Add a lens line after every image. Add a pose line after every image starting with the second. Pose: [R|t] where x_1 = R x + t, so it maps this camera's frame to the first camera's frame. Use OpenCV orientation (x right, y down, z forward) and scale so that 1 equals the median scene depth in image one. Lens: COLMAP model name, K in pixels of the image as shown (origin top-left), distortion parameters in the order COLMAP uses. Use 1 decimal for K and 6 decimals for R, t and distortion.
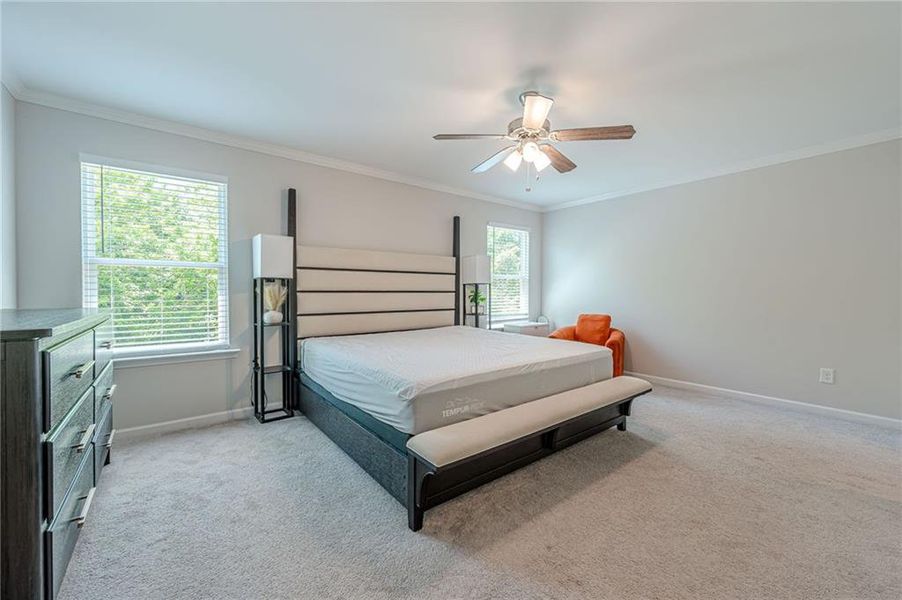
lens RADIAL K [[362.8, 0, 445.4], [0, 362.8, 298.4], [0, 0, 1]] dist [0.009950, 0.000162]
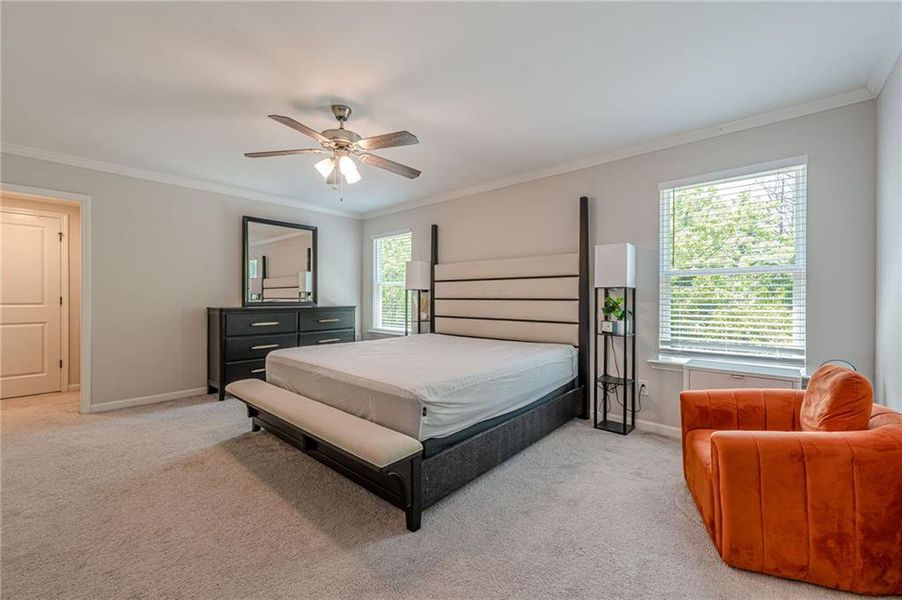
lens RADIAL K [[362.8, 0, 445.5], [0, 362.8, 295.3], [0, 0, 1]] dist [0.009950, 0.000162]
pose [[0.184100, -0.001559, -0.982906, 0.704671], [-0.016230, 0.999858, -0.004625, -0.019343], [0.982773, 0.016804, 0.184049, 0.594900]]
